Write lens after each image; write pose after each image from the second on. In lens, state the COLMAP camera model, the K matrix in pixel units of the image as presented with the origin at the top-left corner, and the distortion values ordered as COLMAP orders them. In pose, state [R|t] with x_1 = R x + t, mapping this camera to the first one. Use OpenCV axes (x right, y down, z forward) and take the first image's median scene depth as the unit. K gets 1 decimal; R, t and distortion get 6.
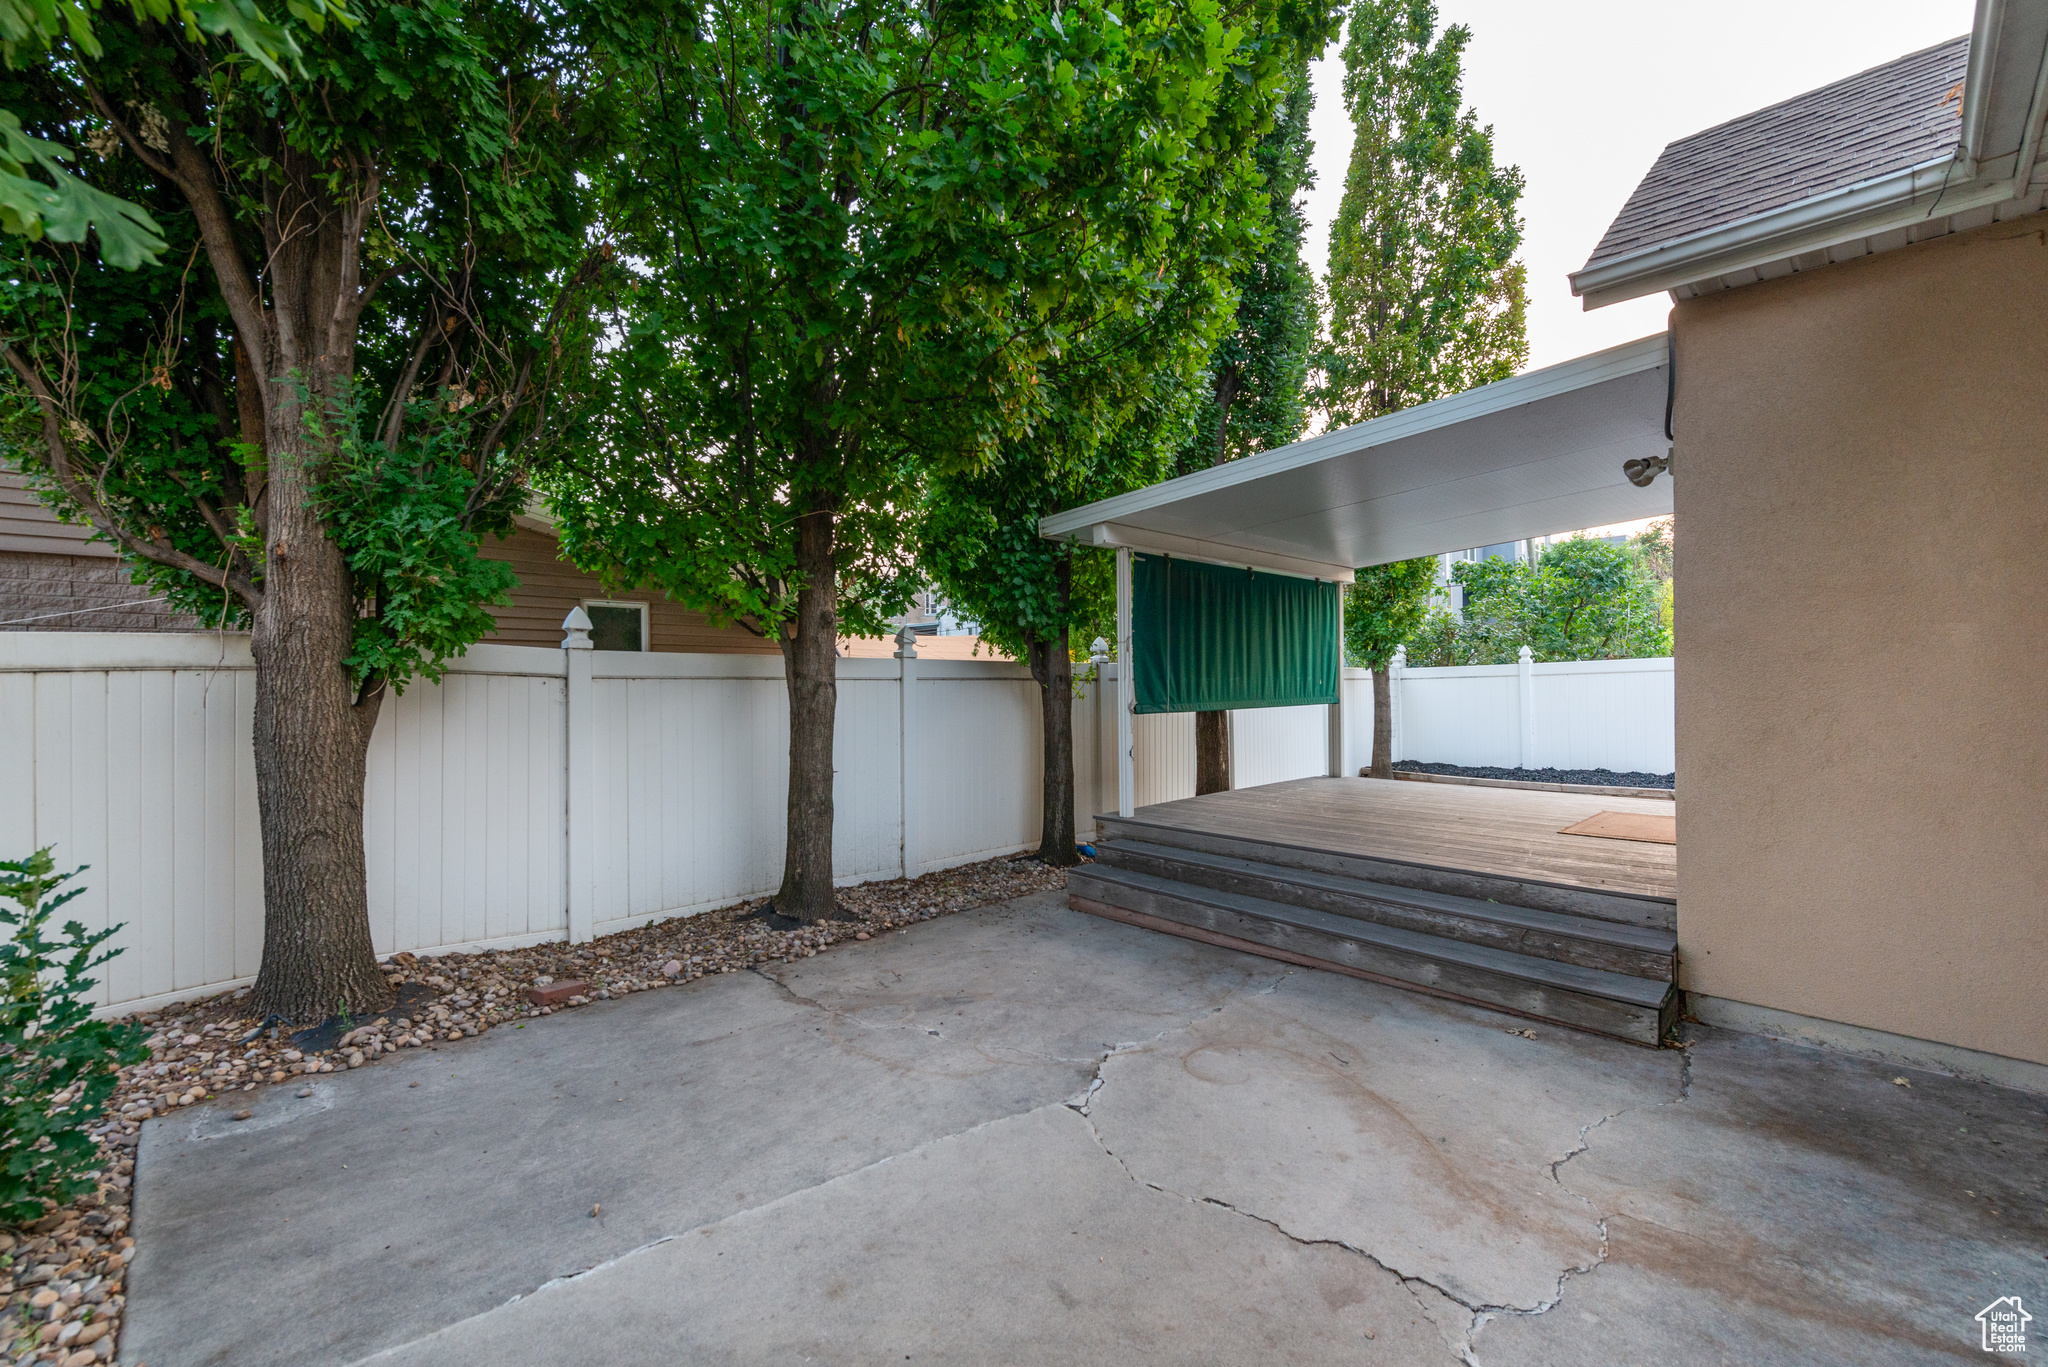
lens RADIAL K [[808.7, 0, 1025.2], [0, 808.7, 678.4], [0, 0, 1]] dist [-0.004056, -0.000211]
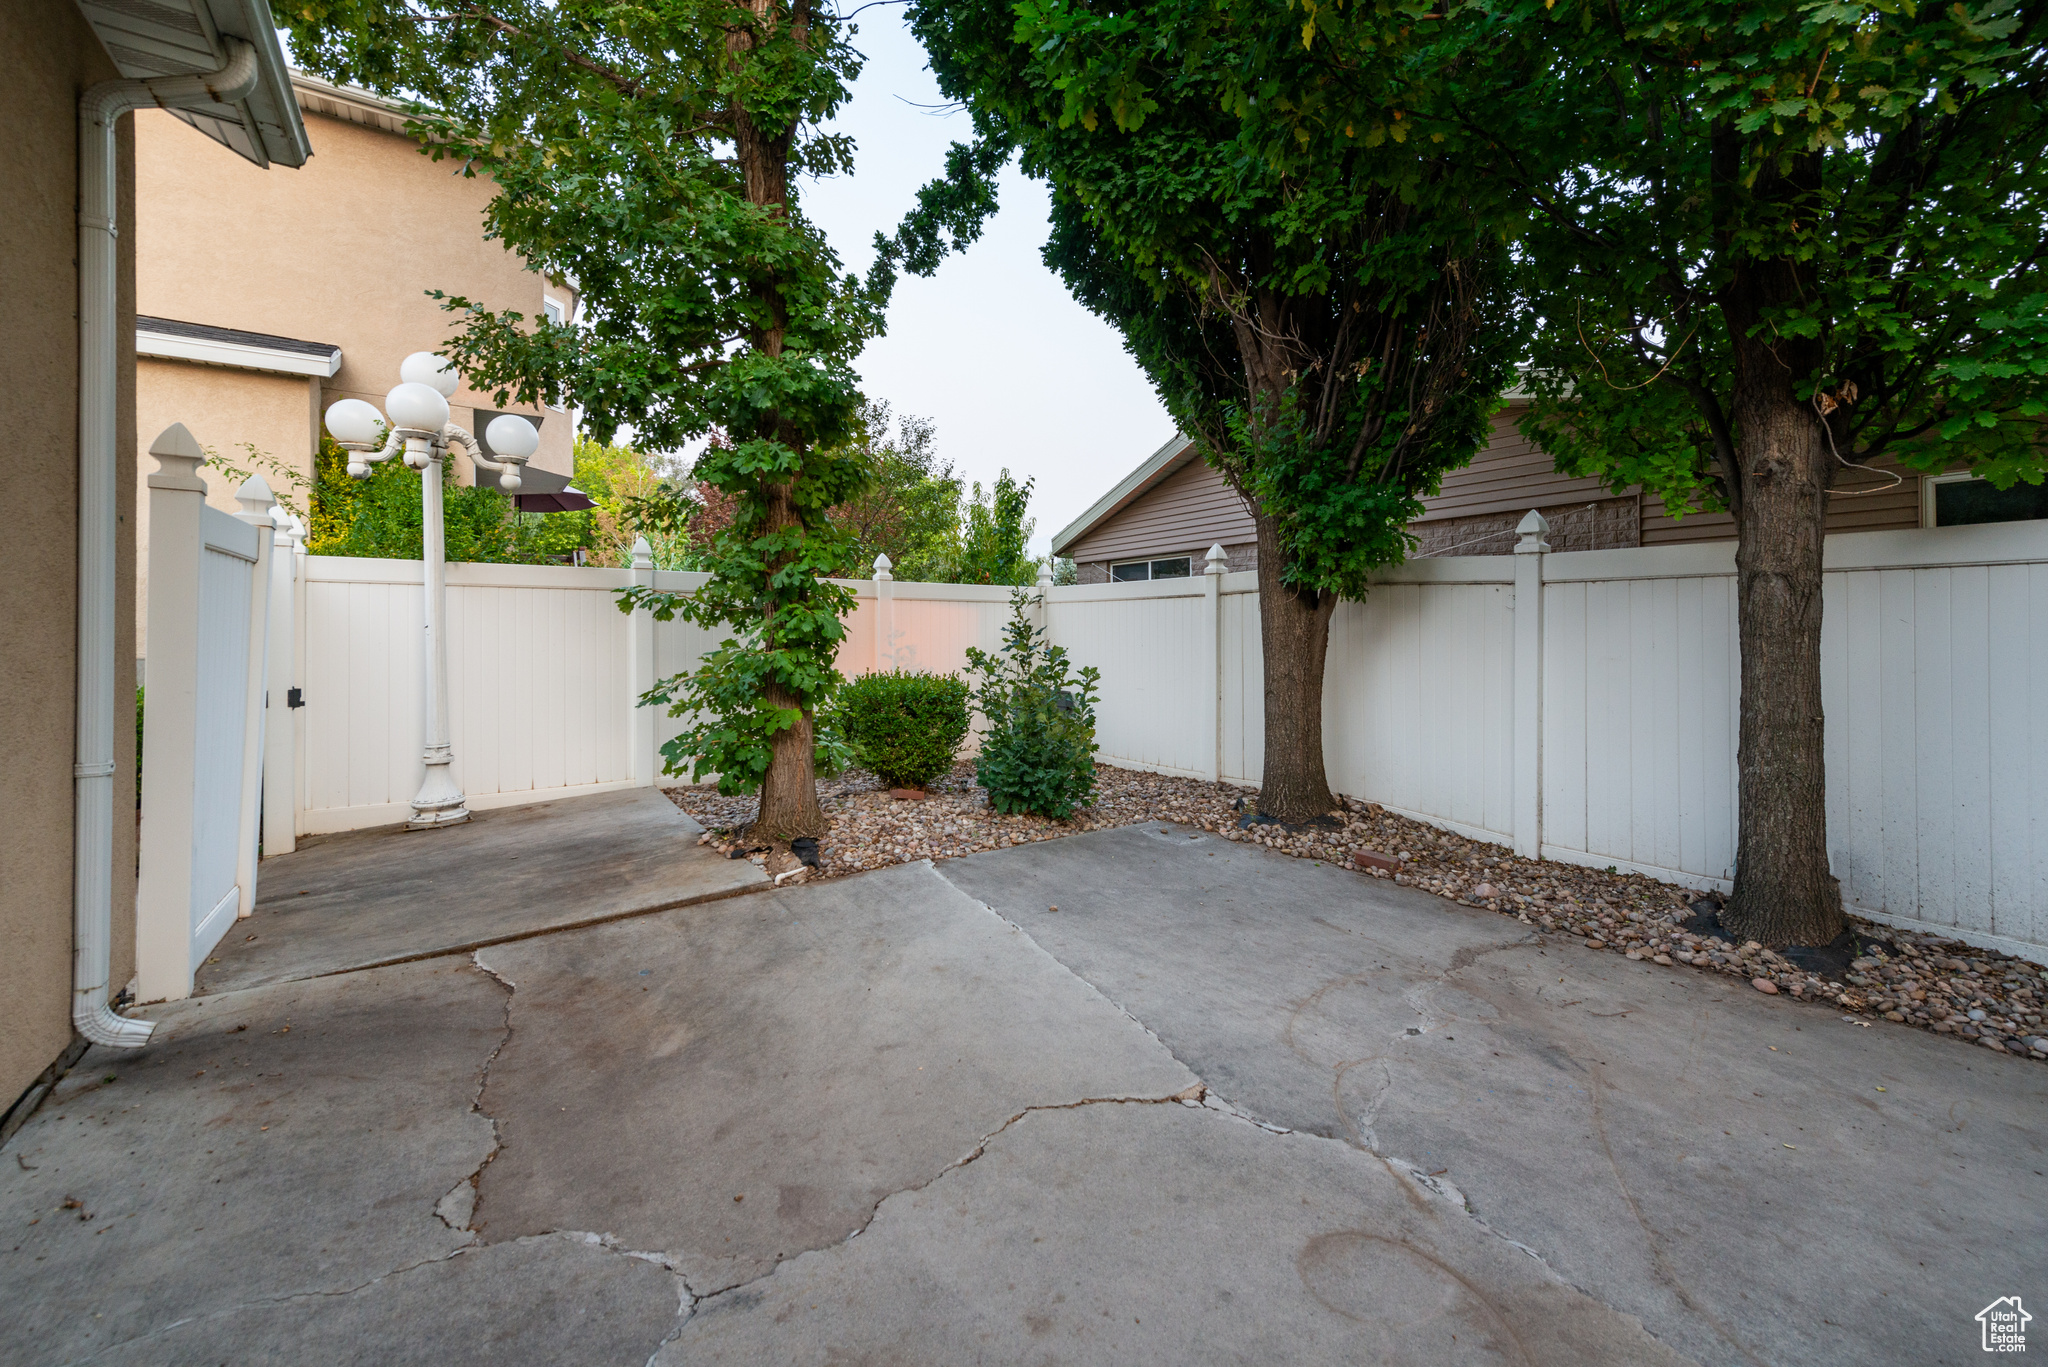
lens RADIAL K [[825.9, 0, 1035.5], [0, 825.9, 616.4], [0, 0, 1]] dist [-0.012806, -0.003205]
pose [[-0.143228, 0.000369, -0.989690, 0.754042], [0.002735, 0.999996, -0.000023, 0.055060], [0.989686, -0.002710, -0.143228, 0.827822]]
